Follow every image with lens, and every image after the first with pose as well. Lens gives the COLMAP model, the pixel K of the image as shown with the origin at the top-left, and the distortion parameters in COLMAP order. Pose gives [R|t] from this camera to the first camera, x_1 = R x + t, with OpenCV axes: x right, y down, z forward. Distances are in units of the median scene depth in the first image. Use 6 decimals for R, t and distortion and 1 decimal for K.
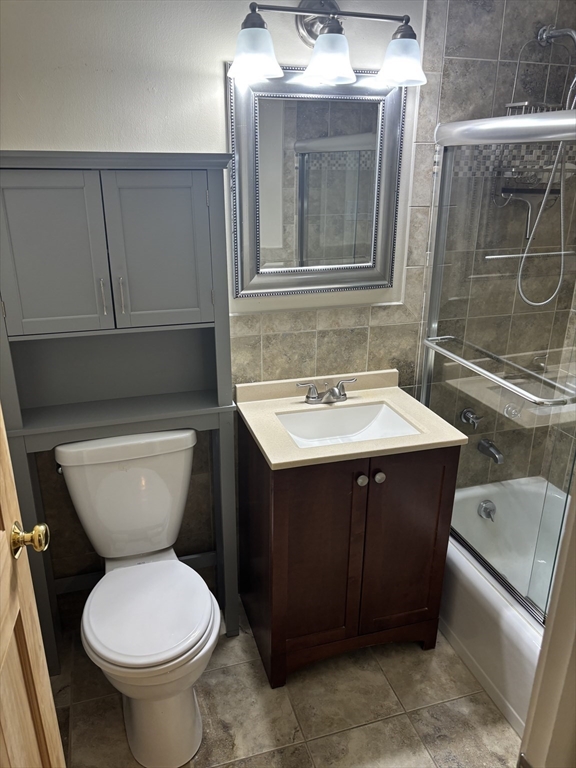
lens RADIAL K [[581.0, 0, 284.0], [0, 581.0, 386.7], [0, 0, 1]] dist [0.036061, -0.030191]
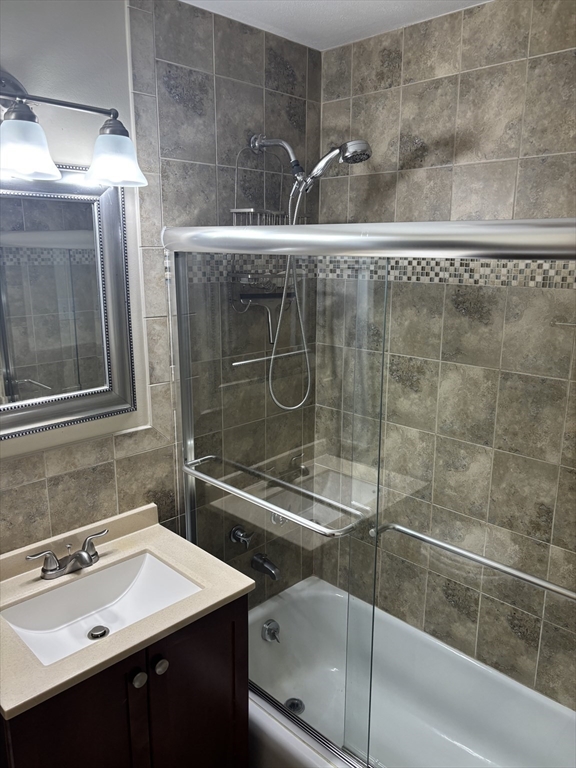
lens RADIAL K [[581.0, 0, 288.0], [0, 581.0, 382.7], [0, 0, 1]] dist [0.036061, -0.030191]
pose [[0.882555, -0.108361, 0.457552, -0.001158], [0.166492, 0.982058, -0.088562, -0.100596], [-0.439746, 0.154340, 0.884761, 0.158208]]
